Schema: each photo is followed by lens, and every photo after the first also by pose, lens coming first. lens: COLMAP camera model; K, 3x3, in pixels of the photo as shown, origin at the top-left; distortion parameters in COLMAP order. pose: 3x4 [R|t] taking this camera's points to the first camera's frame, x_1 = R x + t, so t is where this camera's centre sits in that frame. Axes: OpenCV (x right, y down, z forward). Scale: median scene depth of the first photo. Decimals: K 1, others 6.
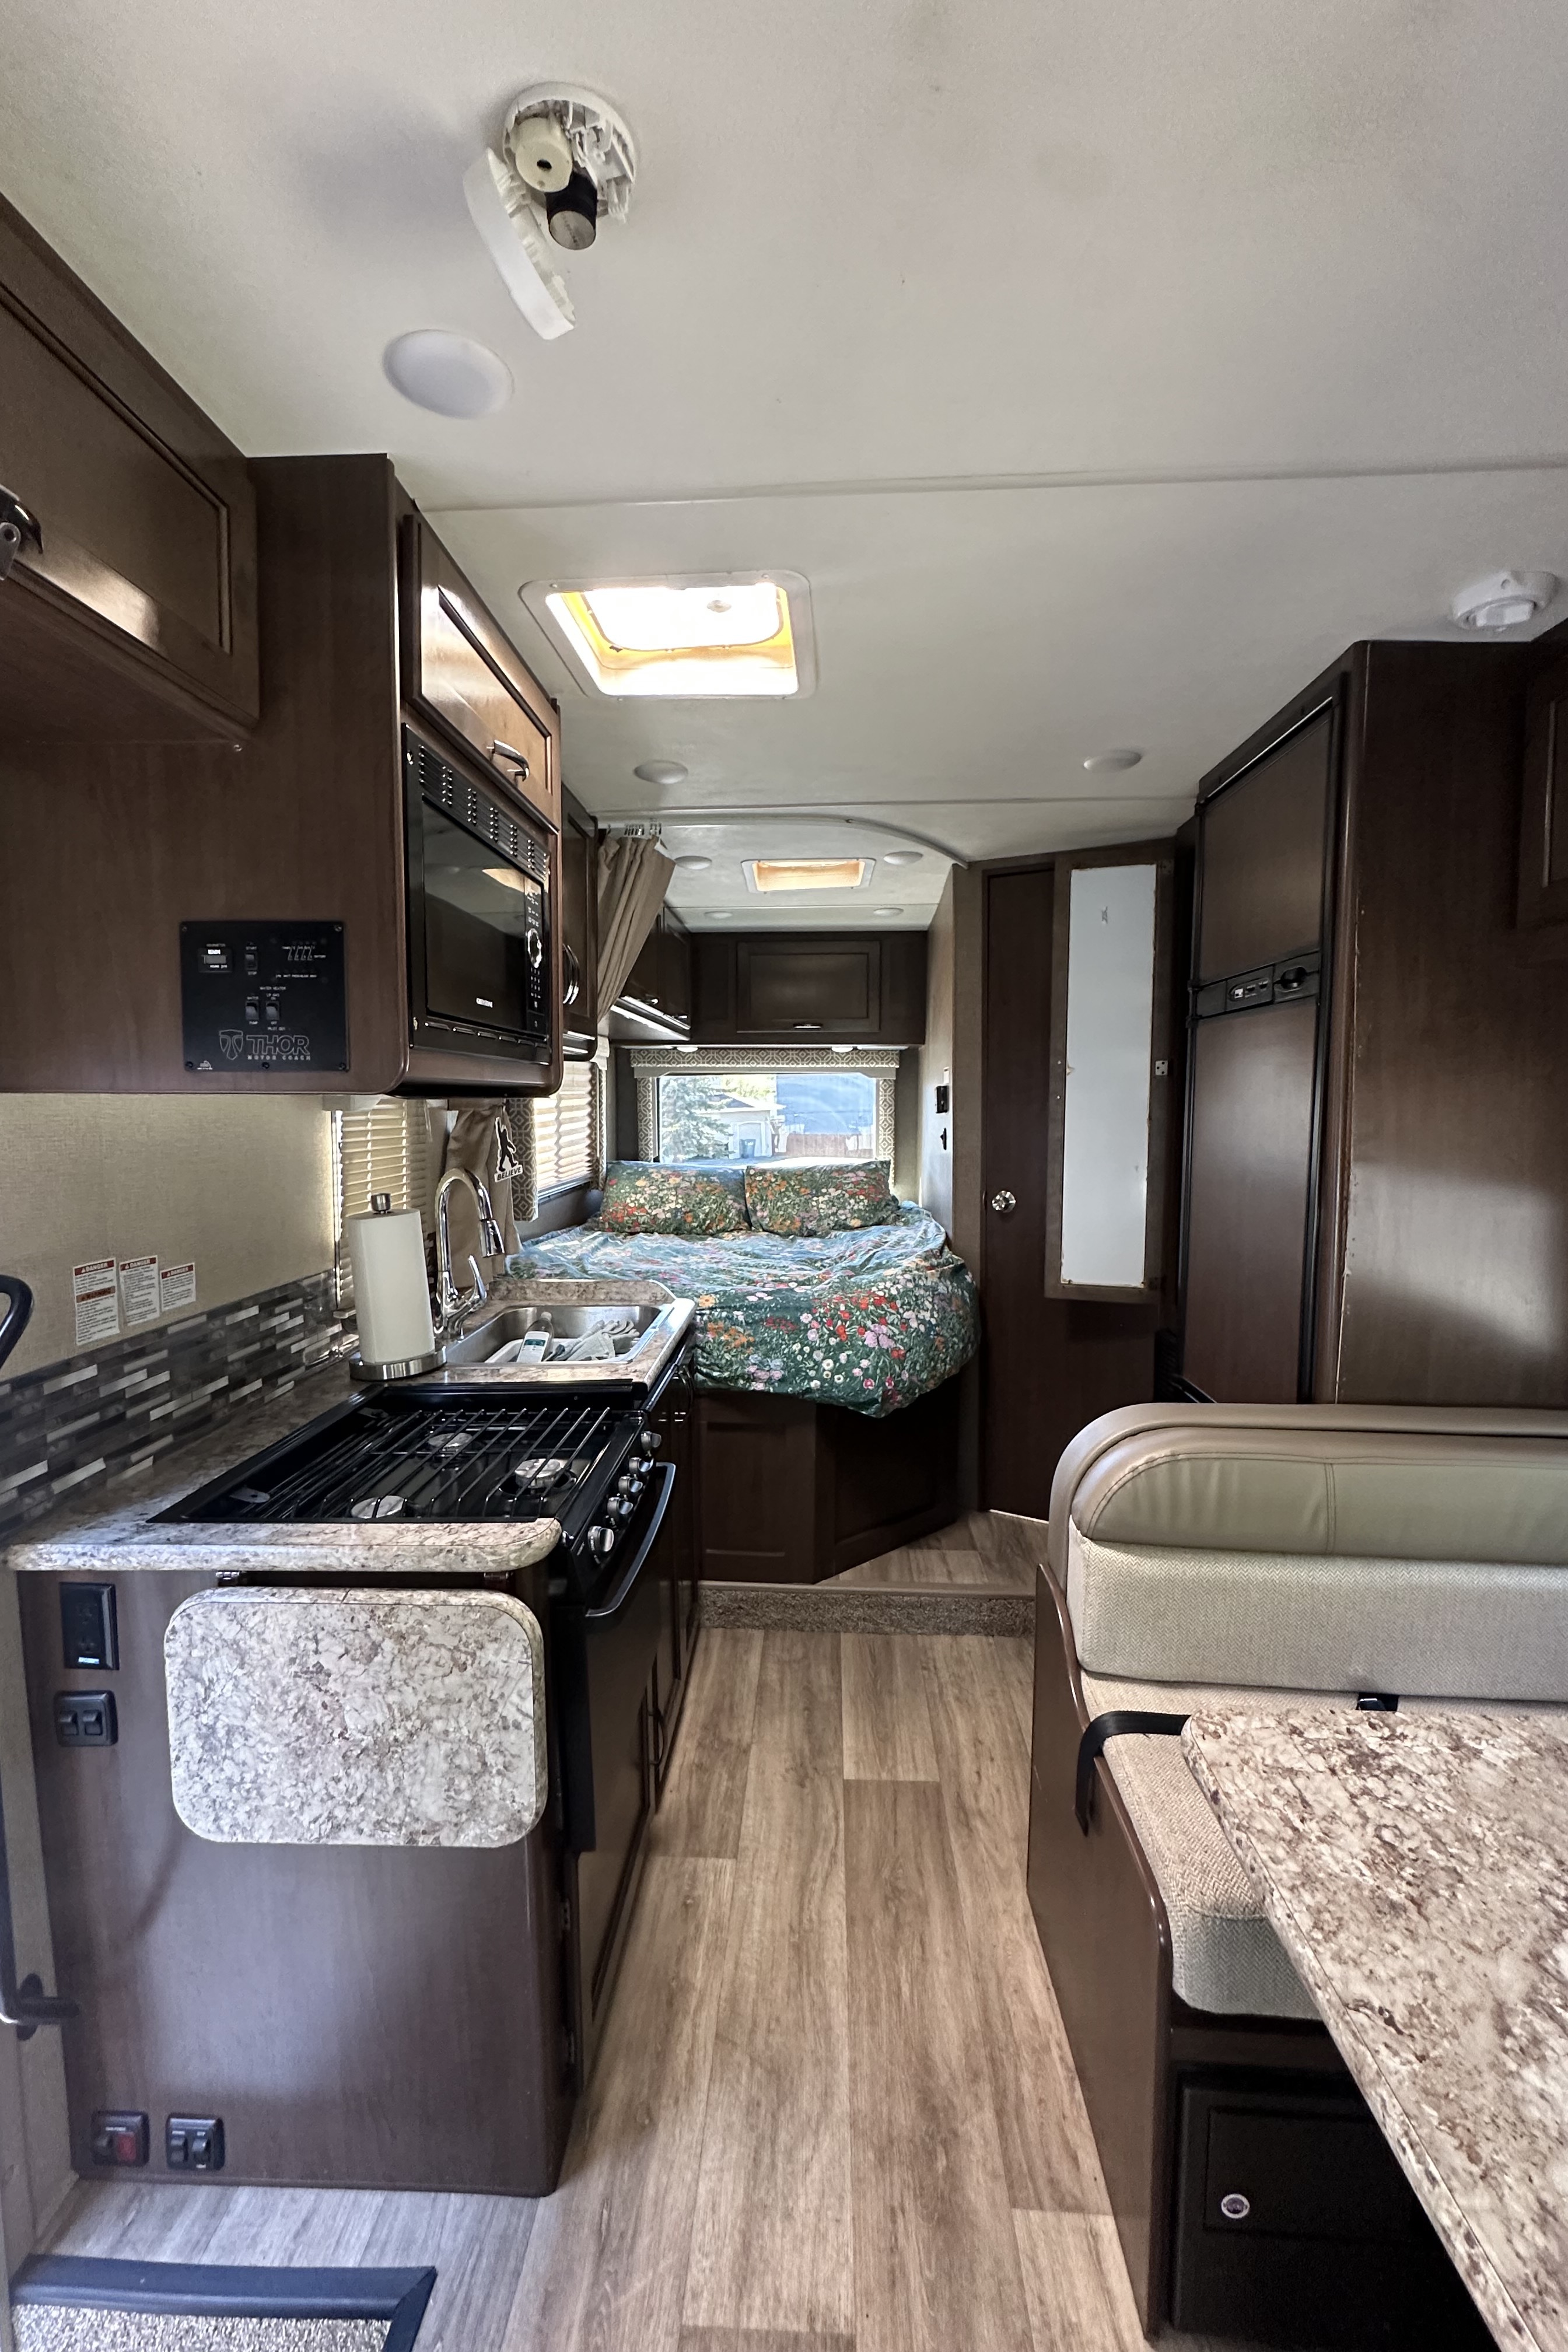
lens RADIAL K [[968.6, 0, 793.6], [0, 968.6, 1166.1], [0, 0, 1]] dist [-0.001847, -0.000017]
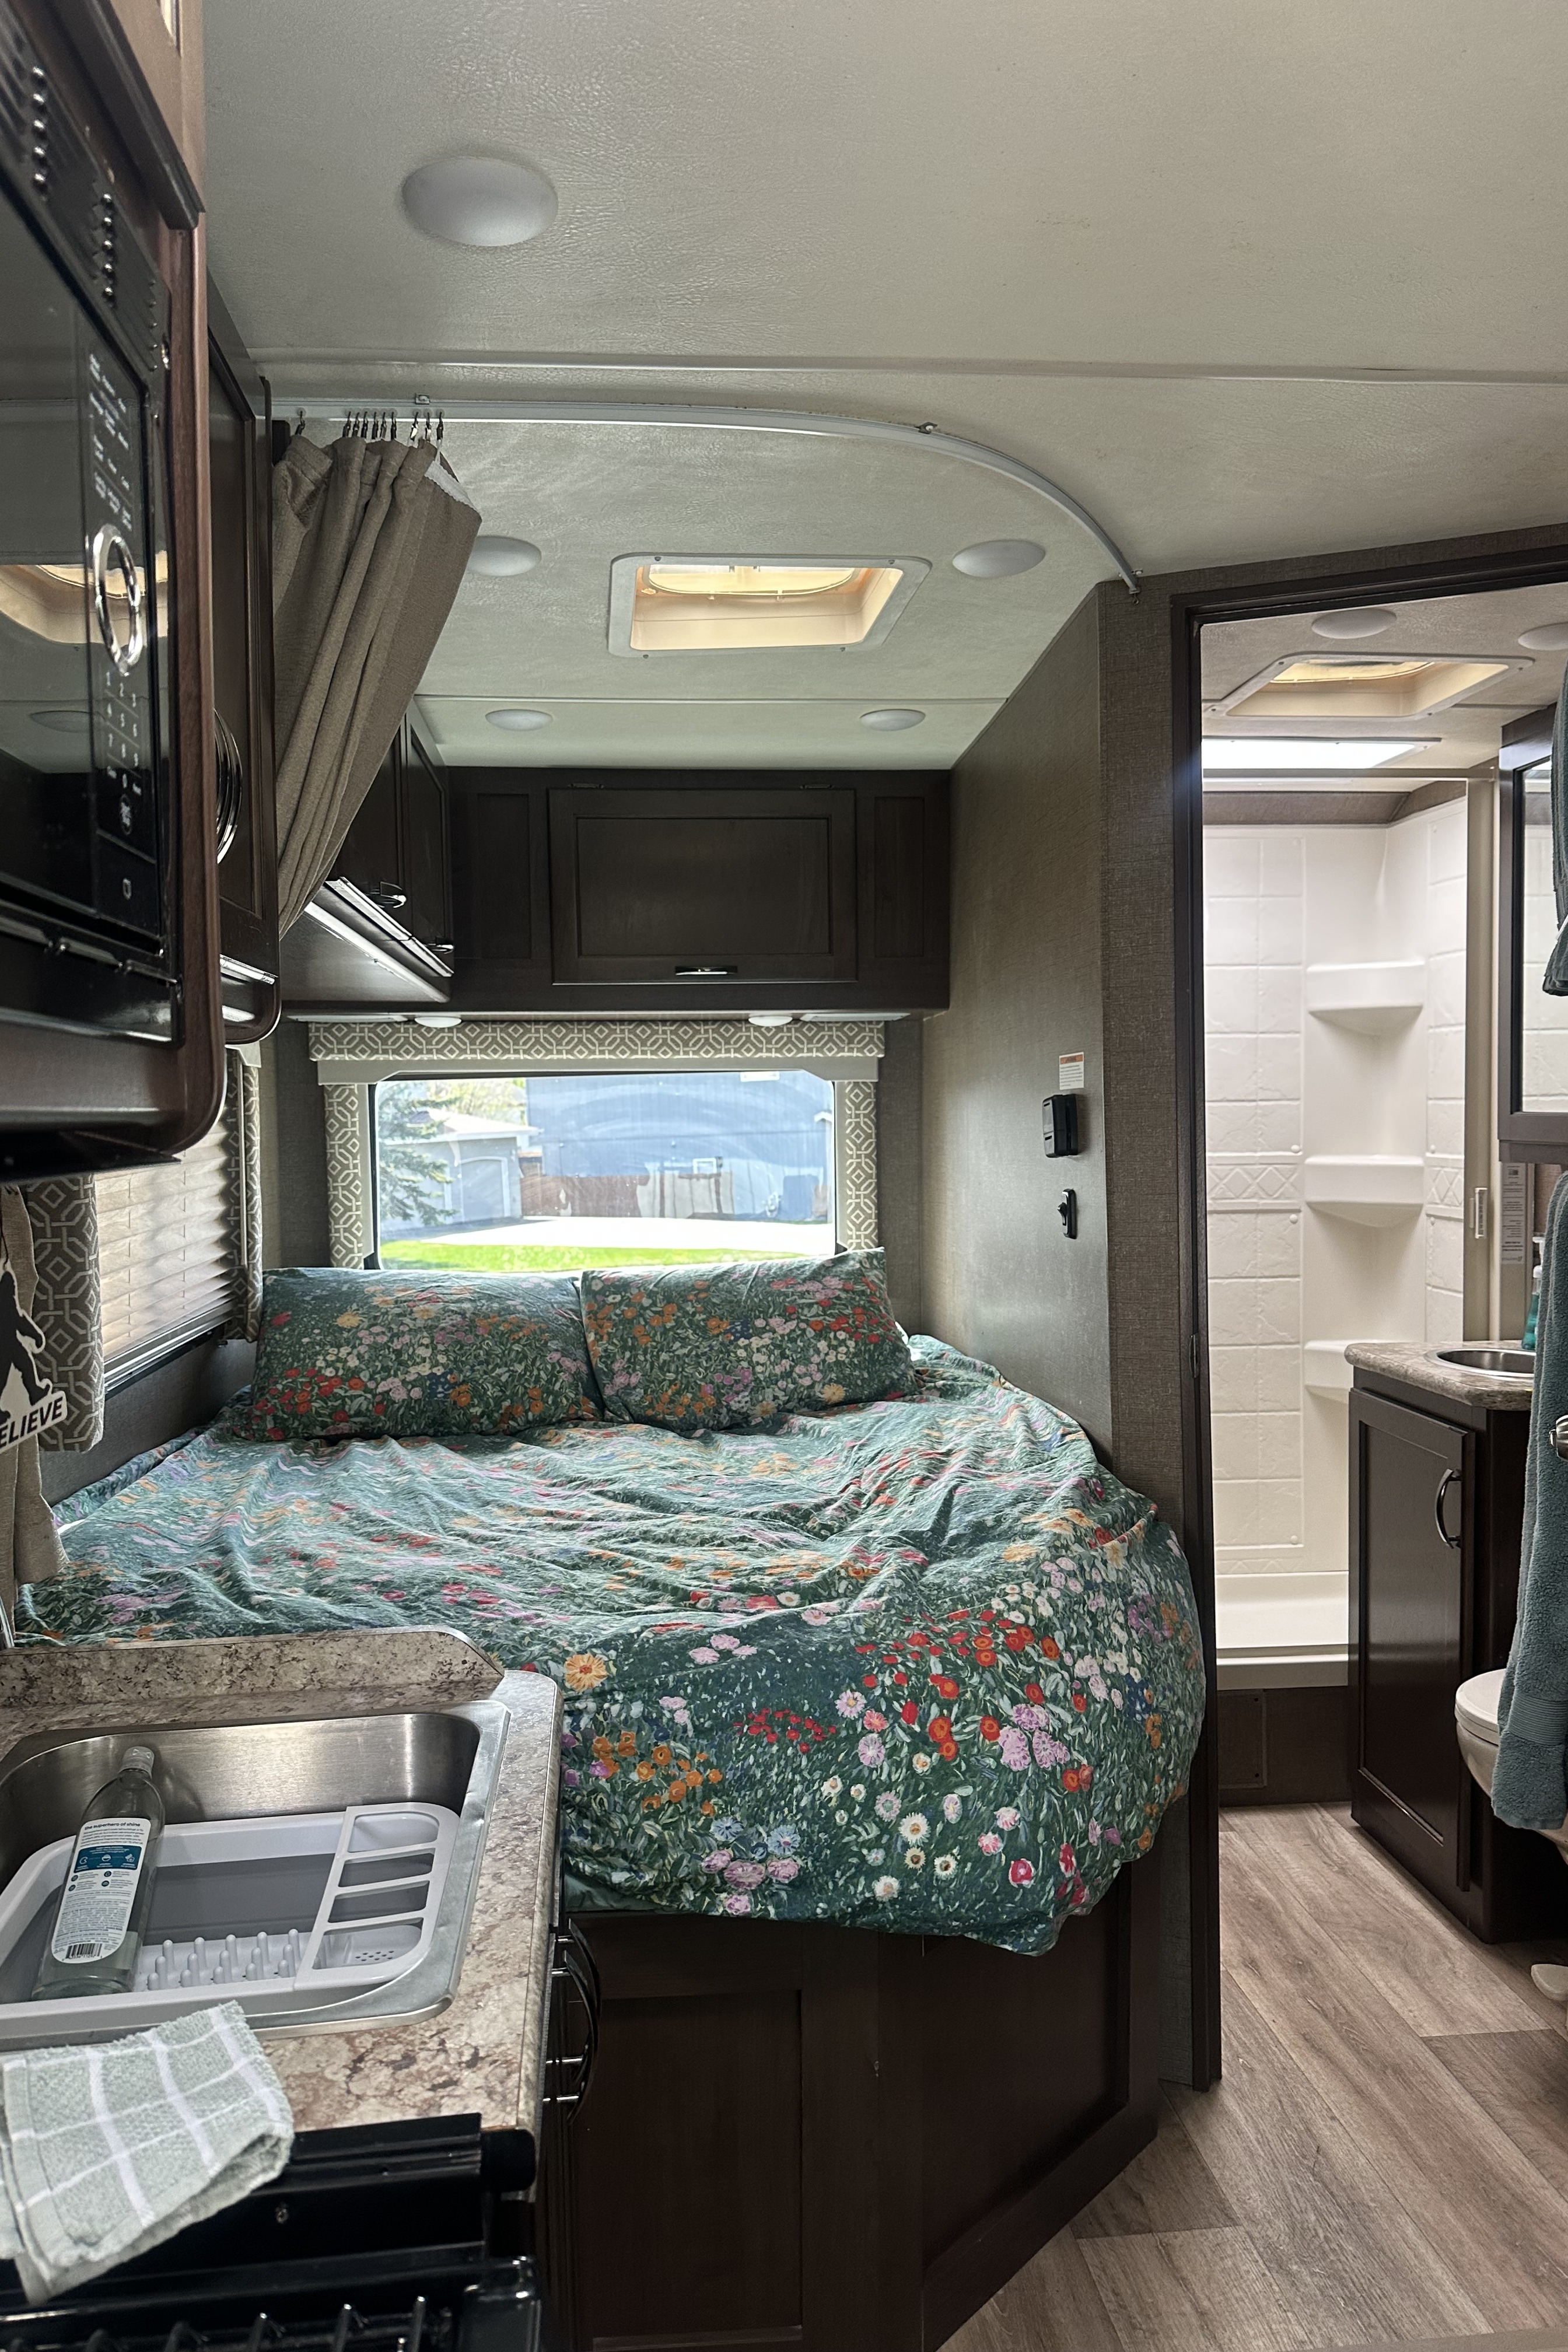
lens RADIAL K [[1653.1, 0, 789.8], [0, 1653.1, 1167.2], [0, 0, 1]] dist [0.071430, -0.071648]
pose [[0.989976, -0.019955, 0.139822, -0.099459], [0.025125, 0.999061, -0.035310, -0.033281], [-0.138986, 0.038469, 0.989547, 0.345077]]
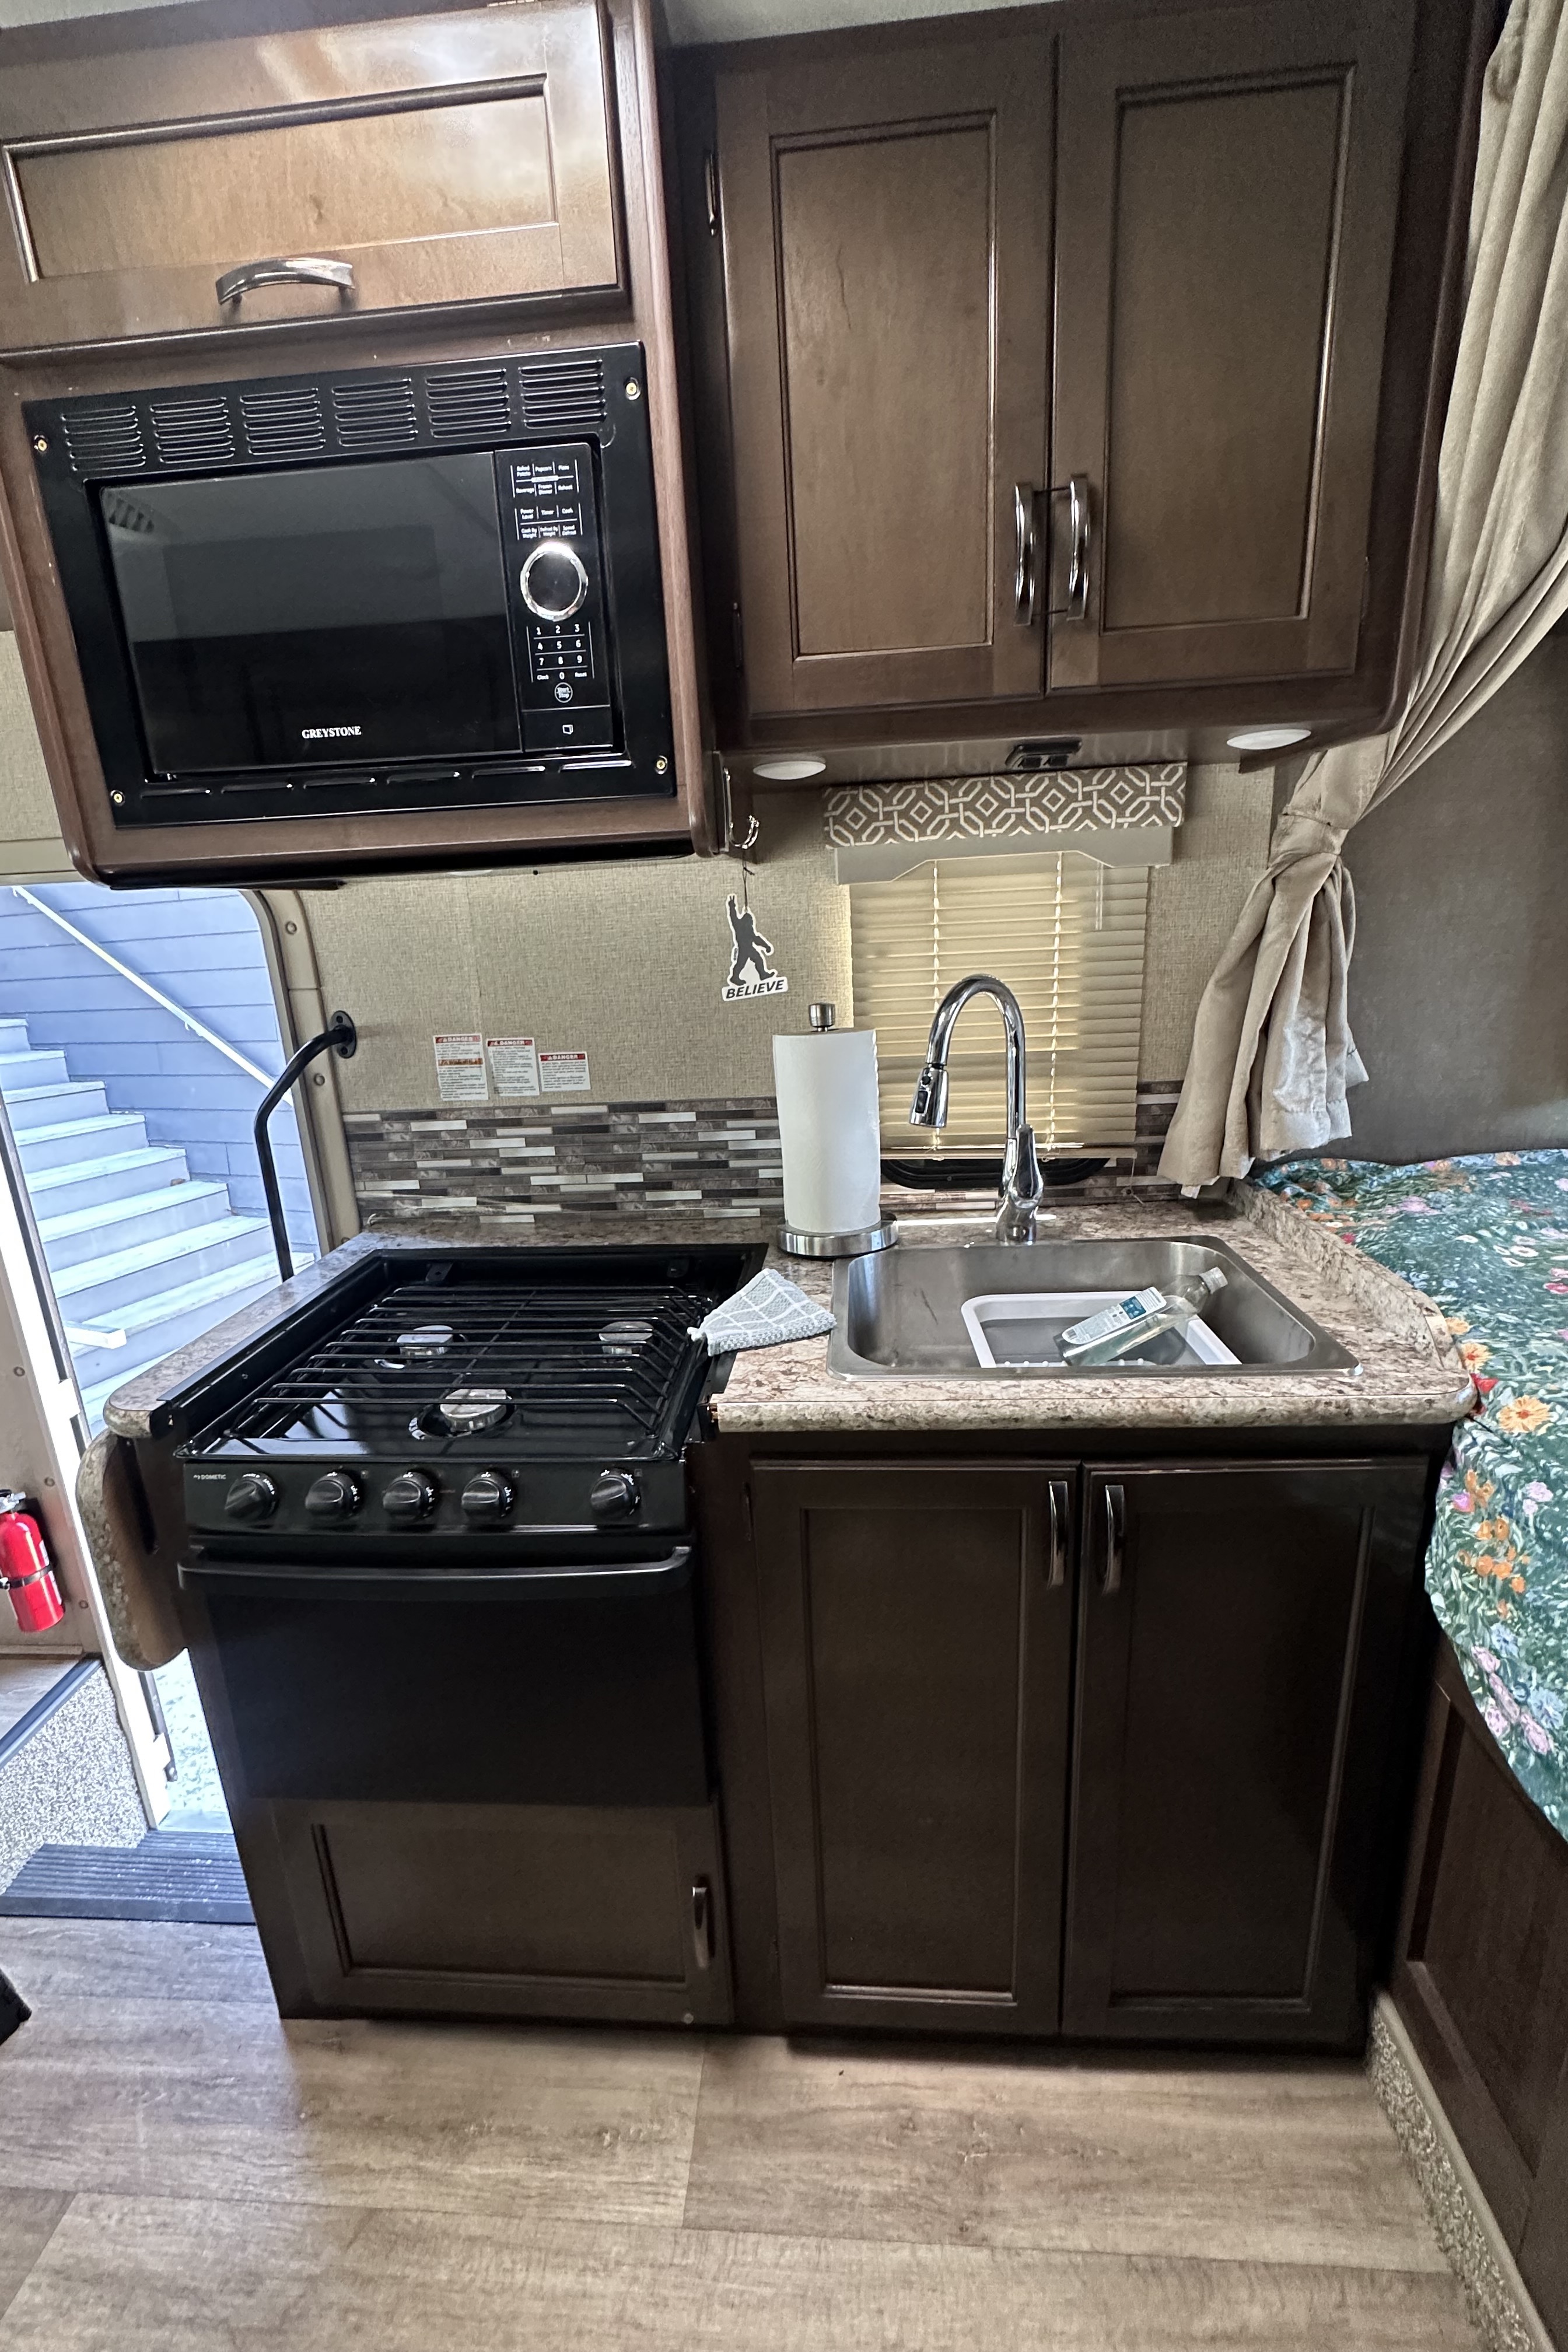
lens RADIAL K [[968.6, 0, 775.6], [0, 968.6, 1176.4], [0, 0, 1]] dist [-0.001847, -0.000017]
pose [[-0.033441, 0.267652, -0.962935, 0.233284], [-0.020225, 0.963095, 0.268399, -0.030630], [0.999236, 0.028451, -0.026794, 0.755182]]
